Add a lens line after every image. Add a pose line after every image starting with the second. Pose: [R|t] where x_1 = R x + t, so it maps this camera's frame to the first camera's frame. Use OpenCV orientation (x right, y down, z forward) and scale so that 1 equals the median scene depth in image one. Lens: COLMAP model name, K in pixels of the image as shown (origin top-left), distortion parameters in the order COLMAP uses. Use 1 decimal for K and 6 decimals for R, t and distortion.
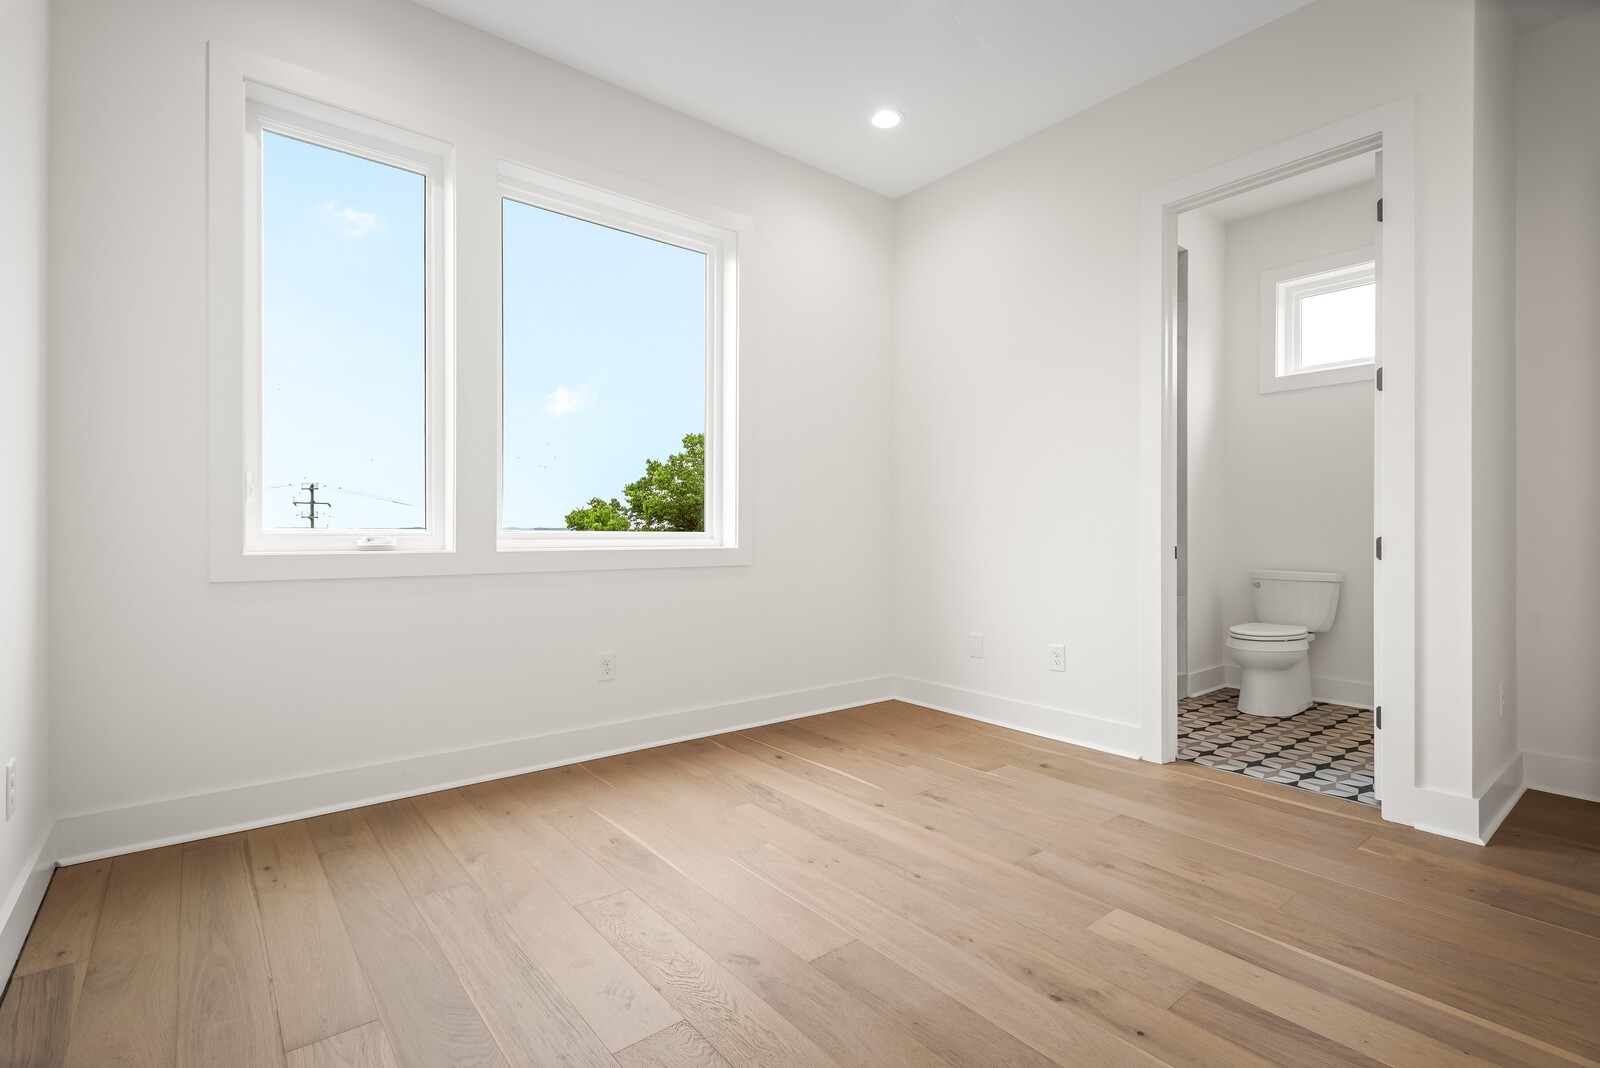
lens RADIAL K [[742.0, 0, 800.0], [0, 742.0, 534.0], [0, 0, 1]] dist [-0.001449, -0.001491]
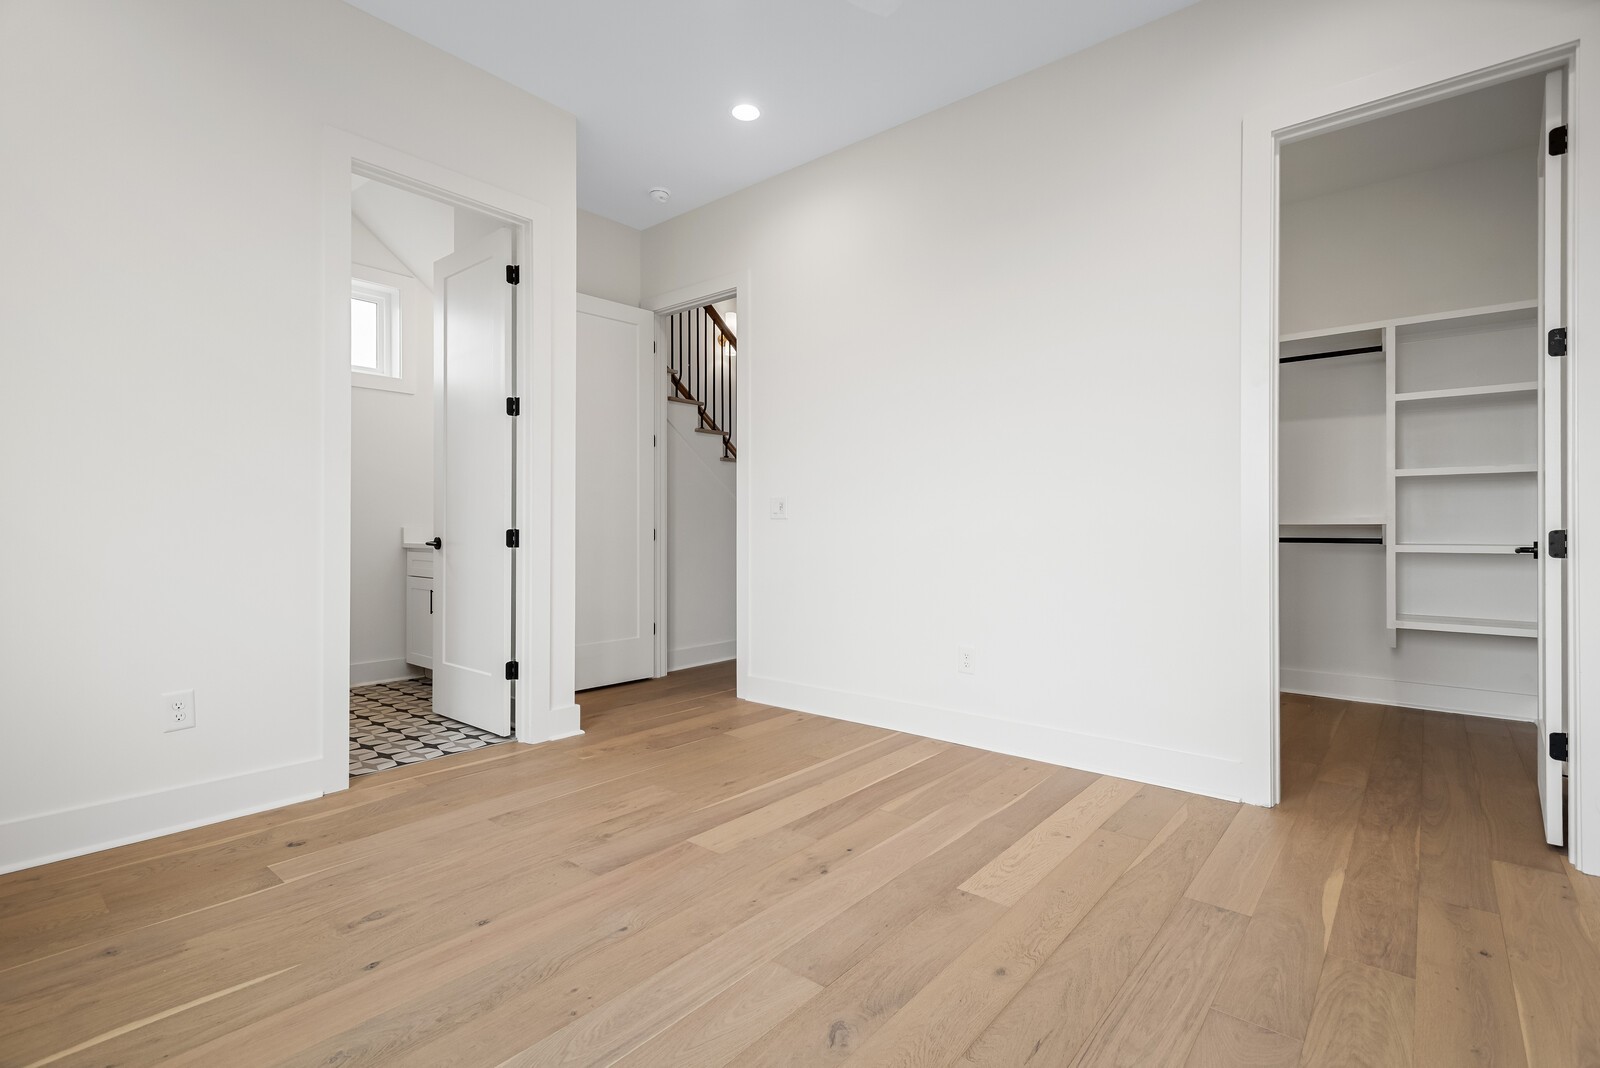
lens RADIAL K [[742.0, 0, 800.0], [0, 742.0, 534.0], [0, 0, 1]] dist [-0.001449, -0.001491]
pose [[-0.191752, -0.013426, 0.981352, -0.537791], [0.003251, 0.999892, 0.014315, -0.001543], [-0.981438, 0.005935, -0.191687, 0.732595]]
